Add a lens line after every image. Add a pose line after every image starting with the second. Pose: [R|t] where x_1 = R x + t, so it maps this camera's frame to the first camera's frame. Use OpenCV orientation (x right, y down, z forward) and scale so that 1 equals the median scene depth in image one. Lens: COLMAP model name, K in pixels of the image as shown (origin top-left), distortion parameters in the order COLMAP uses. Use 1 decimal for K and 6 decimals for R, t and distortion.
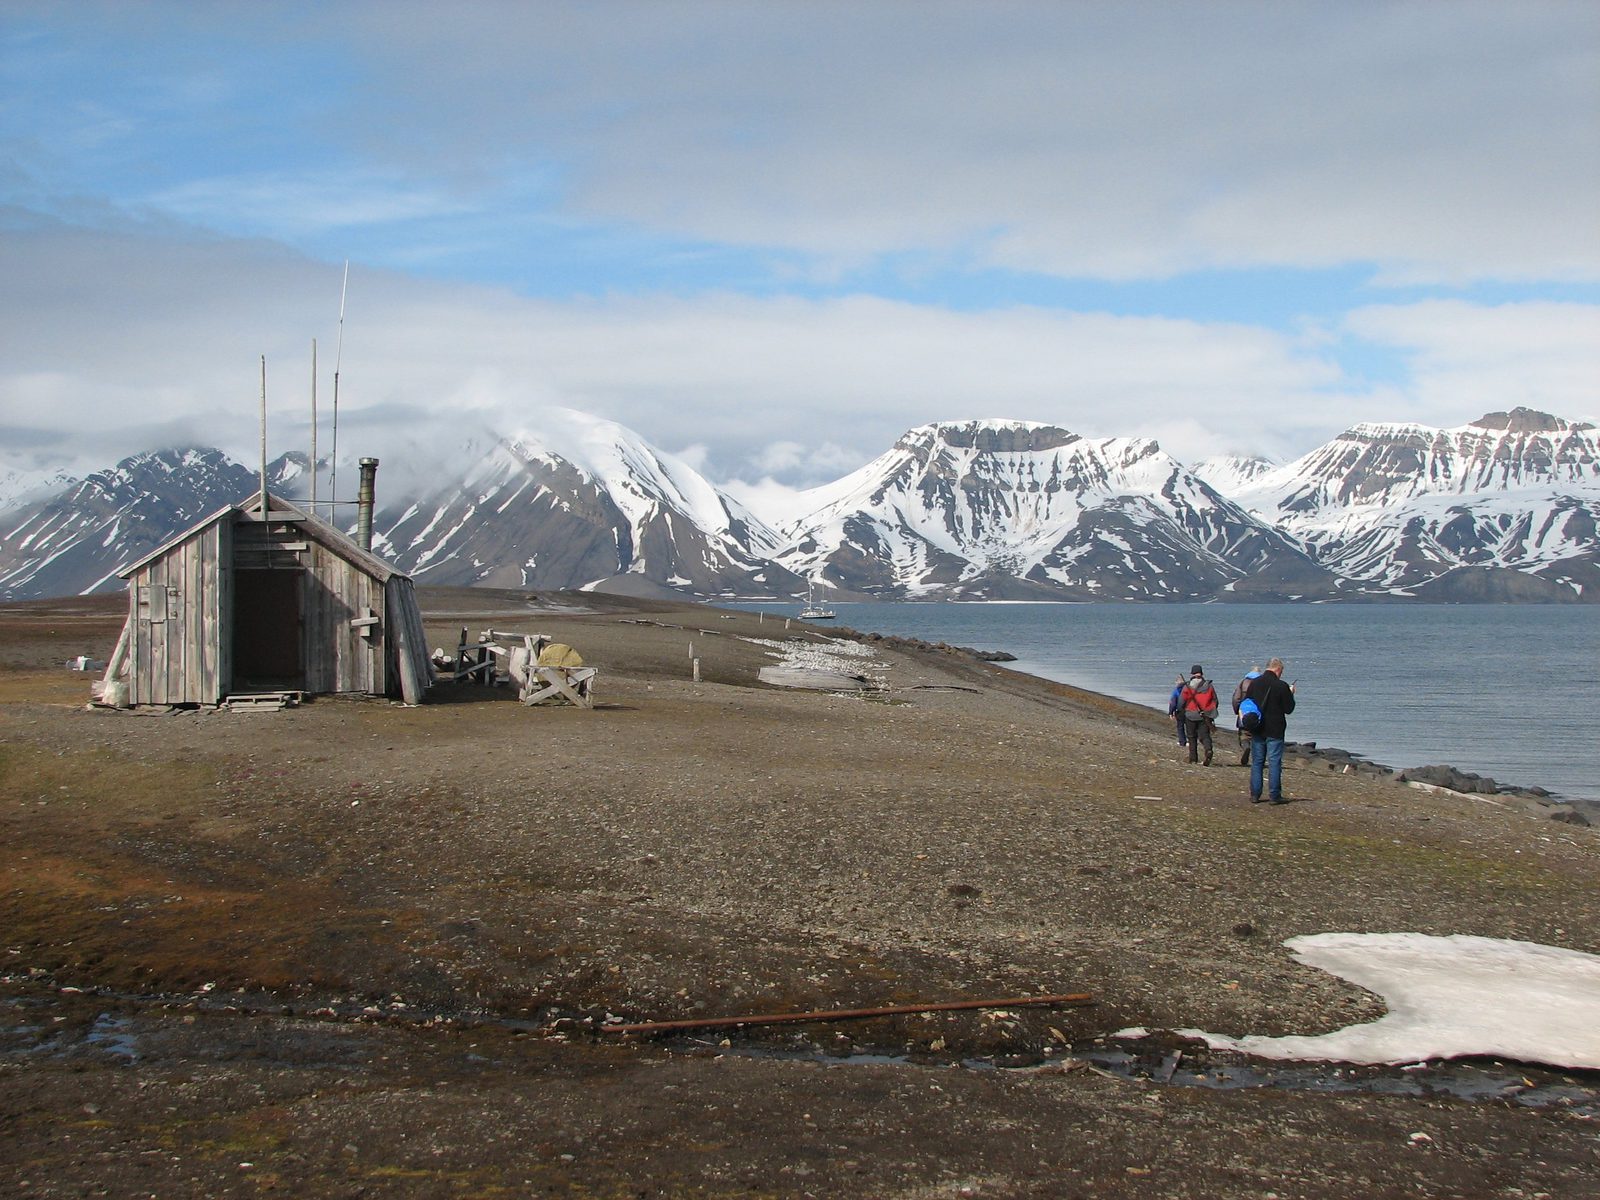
lens RADIAL K [[2234.4, 0, 800.0], [0, 2234.4, 600.0], [0, 0, 1]] dist [-0.101343, 0.336793]
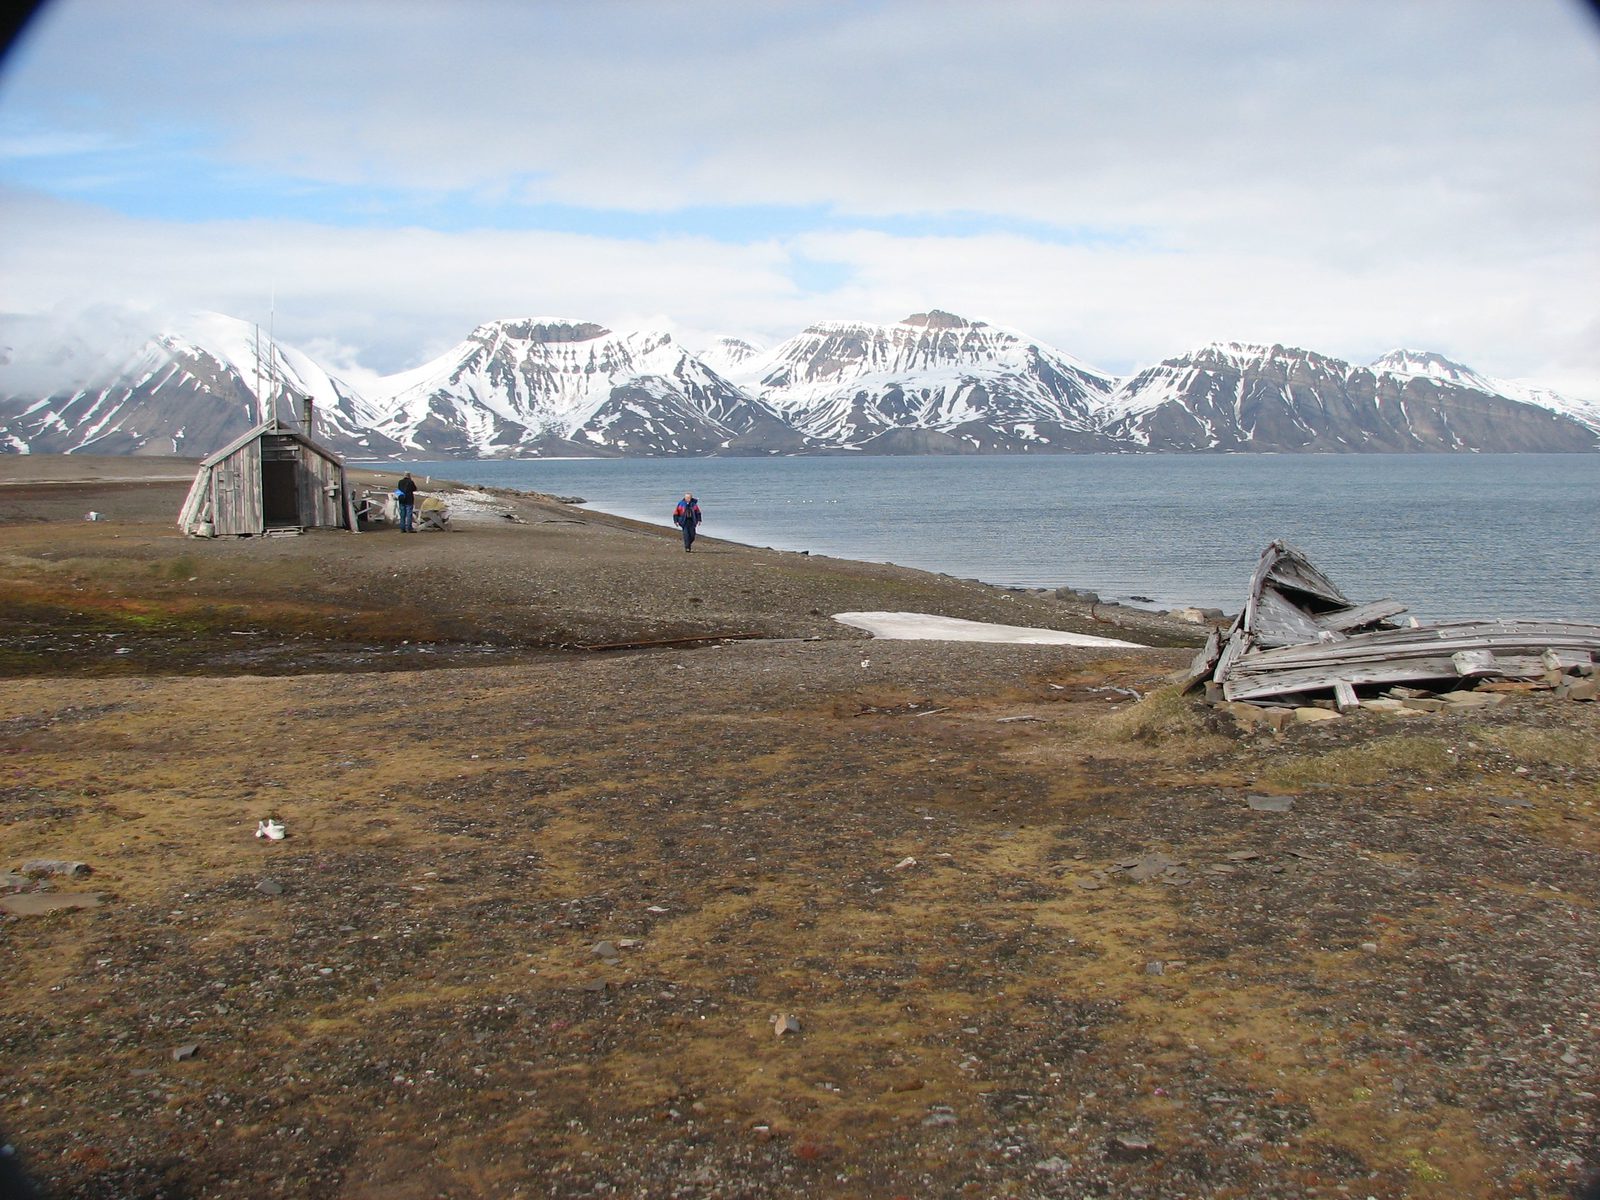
lens RADIAL K [[1711.4, 0, 818.4], [0, 1711.4, 595.6], [0, 0, 1]] dist [-0.214337, 0.281949]
pose [[0.970105, -0.030756, 0.240727, -0.125832], [0.010985, 0.996485, 0.083048, -0.011464], [-0.242435, -0.077921, 0.967033, -0.410982]]
